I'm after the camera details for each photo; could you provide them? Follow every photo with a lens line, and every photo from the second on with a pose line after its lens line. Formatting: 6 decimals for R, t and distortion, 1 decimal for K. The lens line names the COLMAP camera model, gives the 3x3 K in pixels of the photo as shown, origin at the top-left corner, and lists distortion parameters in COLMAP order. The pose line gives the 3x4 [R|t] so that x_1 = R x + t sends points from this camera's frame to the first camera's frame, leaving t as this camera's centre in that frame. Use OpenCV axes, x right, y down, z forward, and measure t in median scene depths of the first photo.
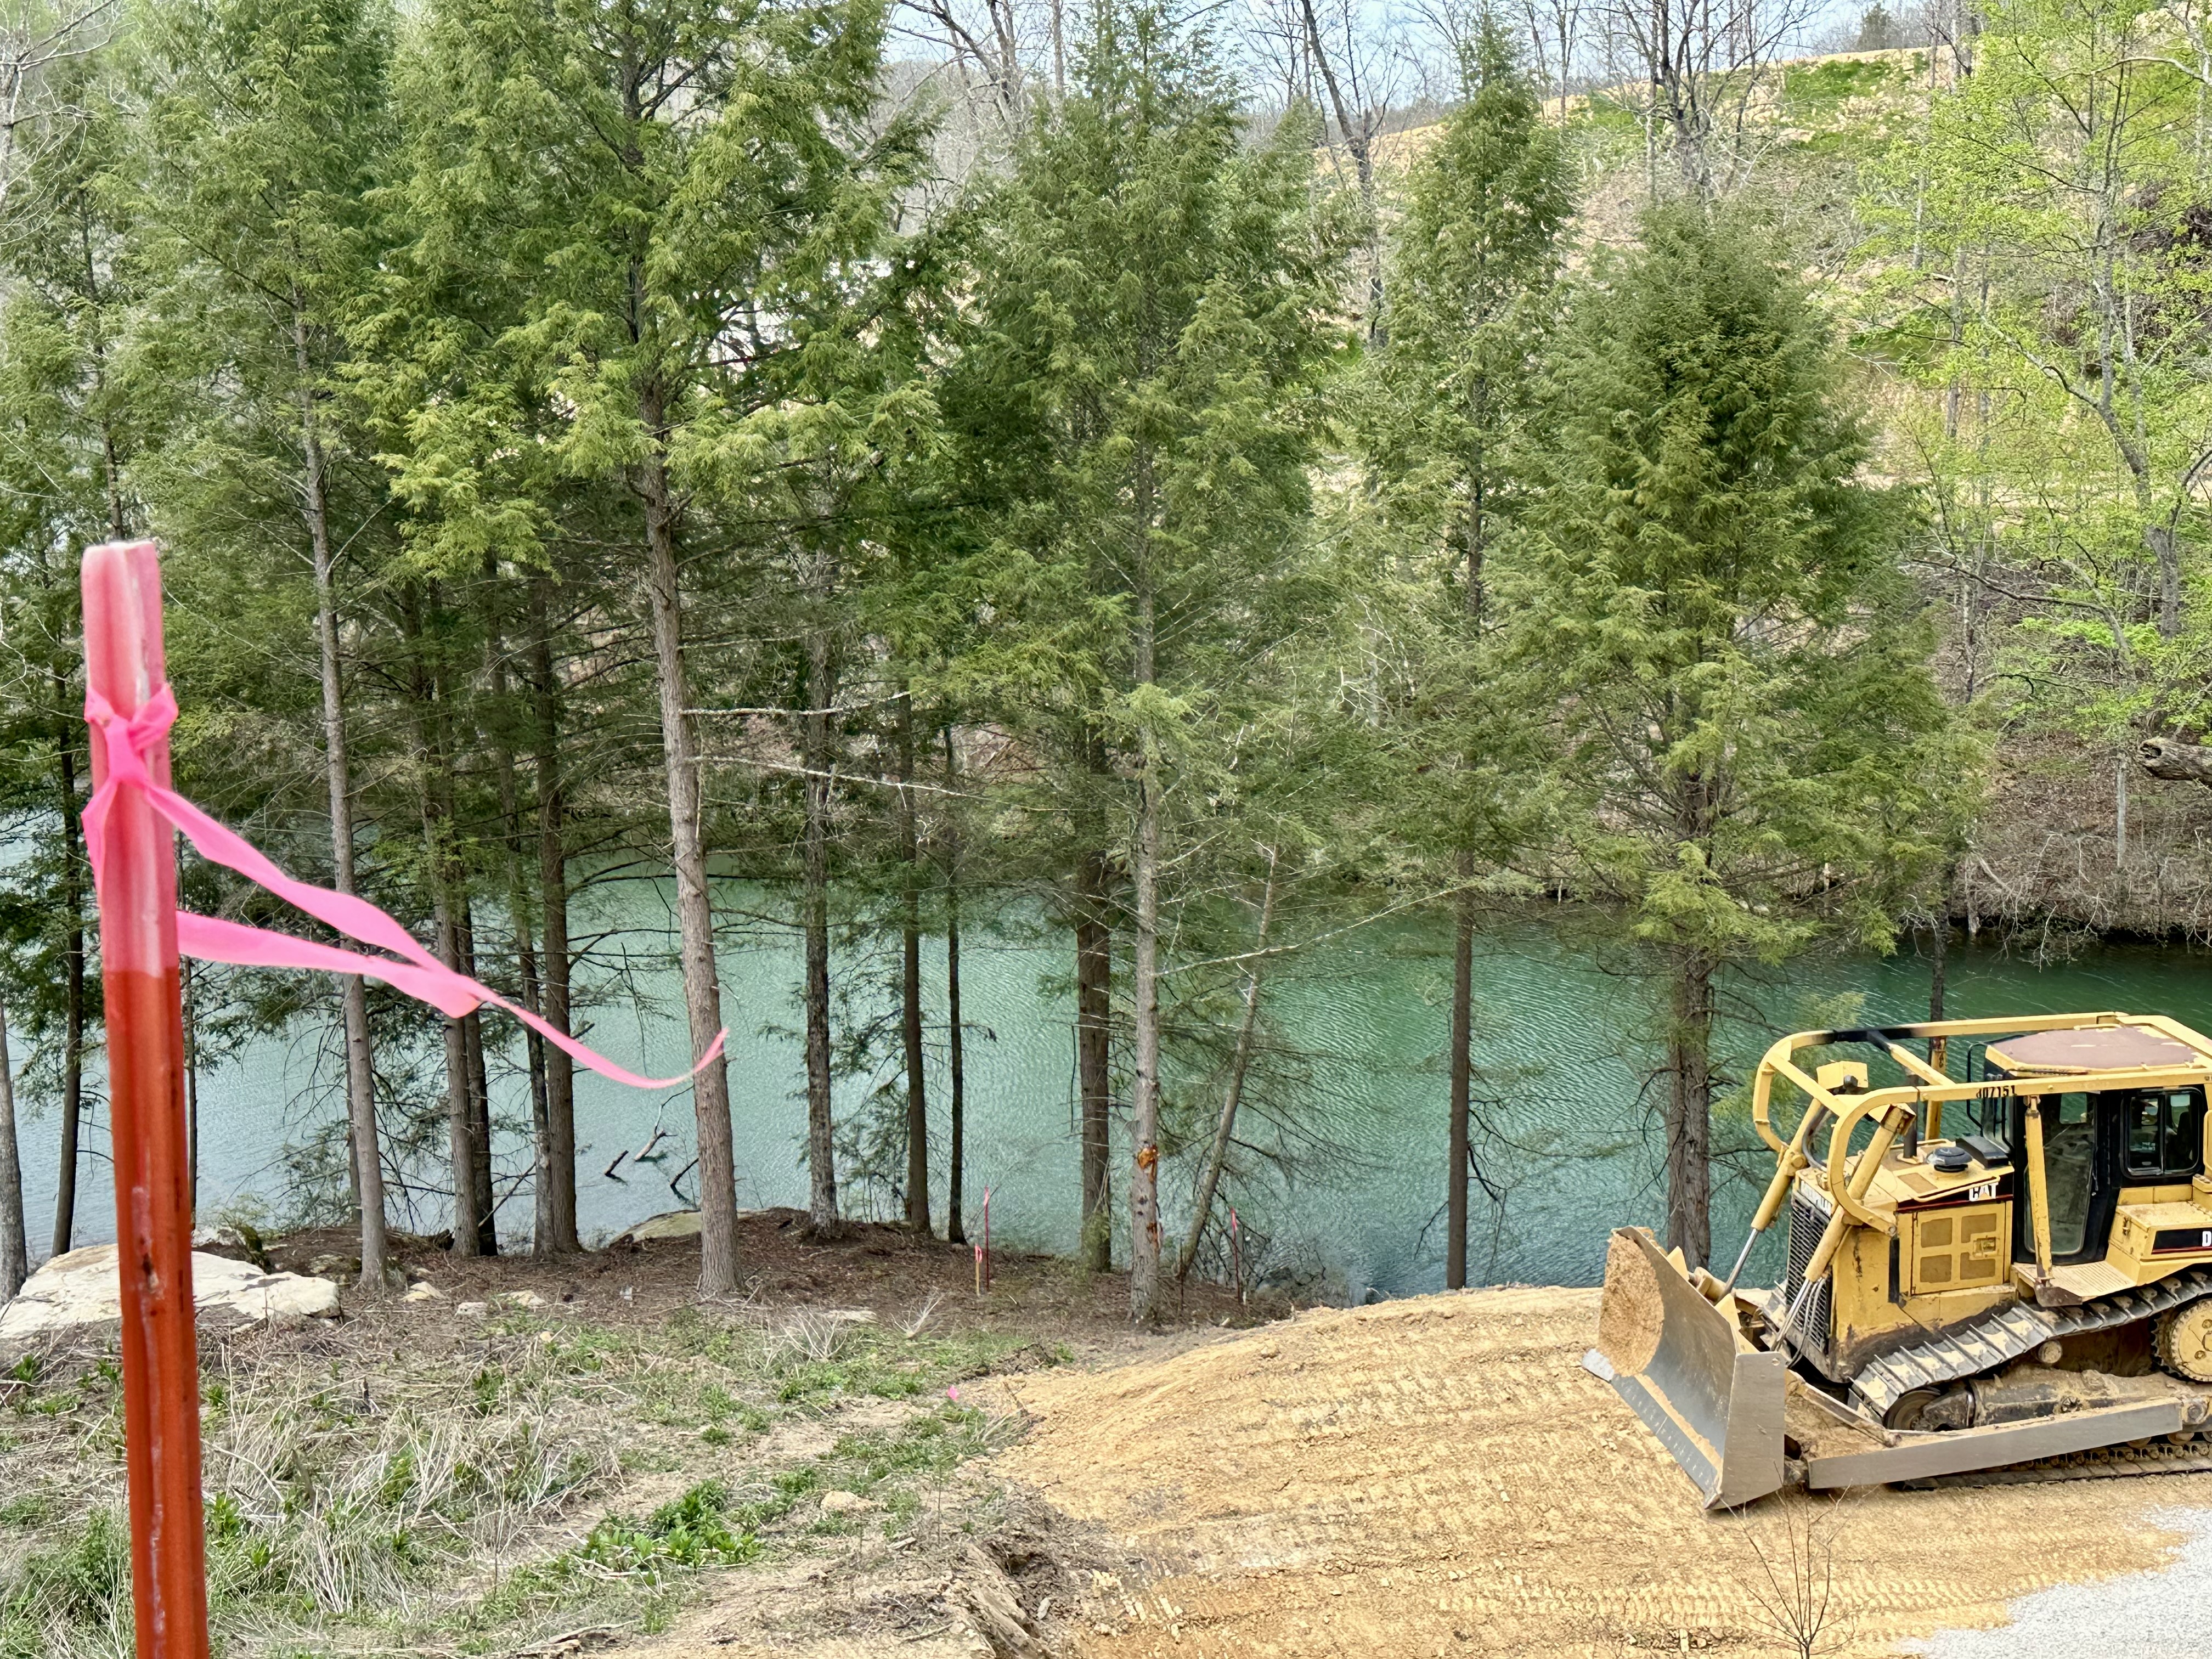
lens RADIAL K [[2975.2, 0, 1106.0], [0, 2975.2, 829.5], [0, 0, 1]] dist [0.217893, -0.456810]
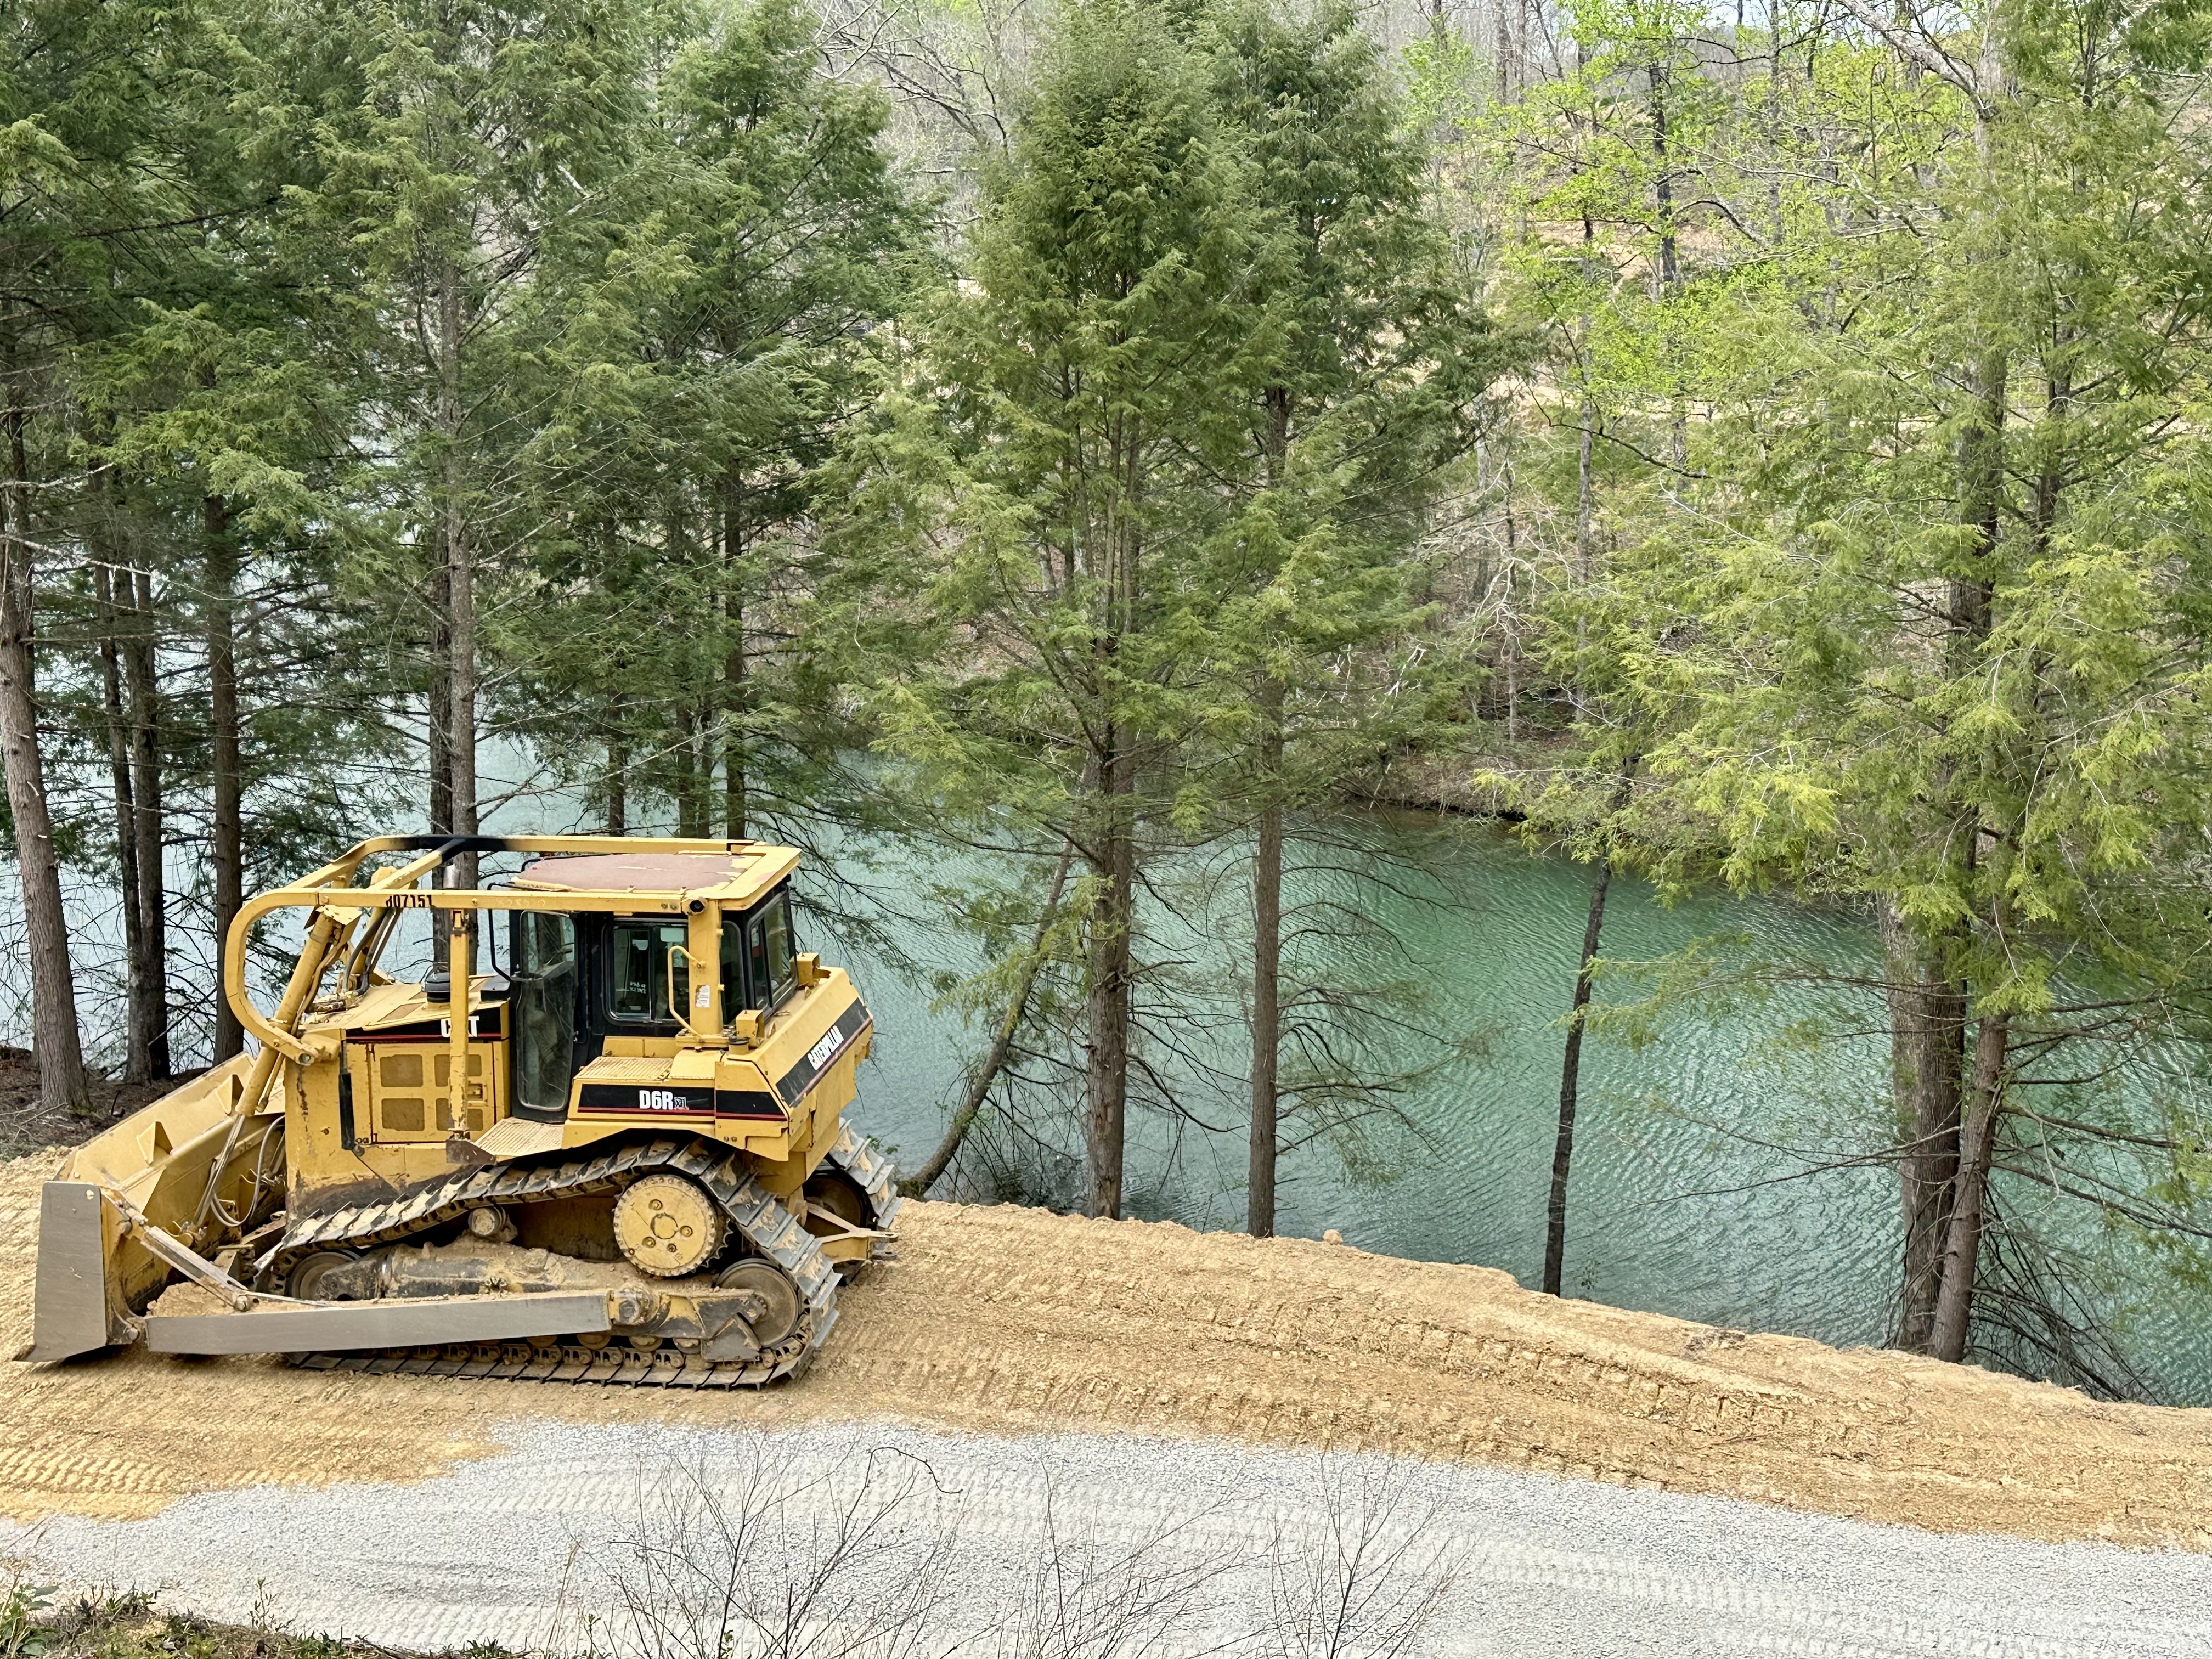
lens RADIAL K [[2975.2, 0, 1106.0], [0, 2975.2, 829.5], [0, 0, 1]] dist [0.217893, -0.456810]
pose [[0.967091, 0.075149, -0.243079, 0.667099], [-0.072572, 0.997171, 0.019555, 0.036498], [0.243861, -0.001271, 0.969809, 0.241412]]
